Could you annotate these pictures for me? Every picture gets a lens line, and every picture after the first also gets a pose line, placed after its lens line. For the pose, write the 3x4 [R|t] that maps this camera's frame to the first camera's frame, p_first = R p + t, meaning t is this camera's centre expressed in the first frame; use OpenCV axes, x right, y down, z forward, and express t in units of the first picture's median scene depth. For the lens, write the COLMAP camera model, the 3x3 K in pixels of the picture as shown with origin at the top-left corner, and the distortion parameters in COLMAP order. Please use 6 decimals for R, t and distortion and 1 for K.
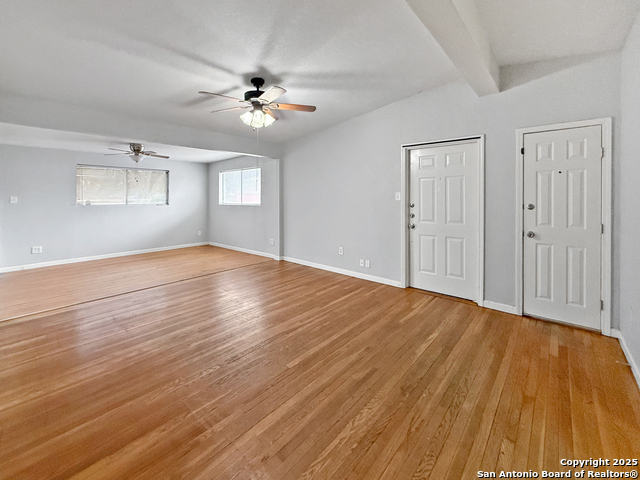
lens RADIAL K [[270.1, 0, 308.7], [0, 270.1, 212.0], [0, 0, 1]] dist [0.000773, -0.000033]
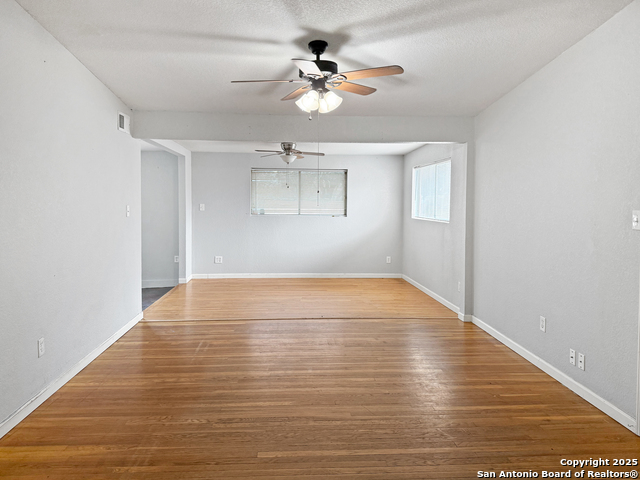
lens RADIAL K [[448.1, 0, 315.4], [0, 448.1, 238.5], [0, 0, 1]] dist [0.002447, -0.010949]
pose [[0.718080, 0.069190, -0.692512, 0.590313], [-0.047508, 0.997598, 0.050410, -0.055915], [0.694337, -0.003298, 0.719643, 0.169491]]
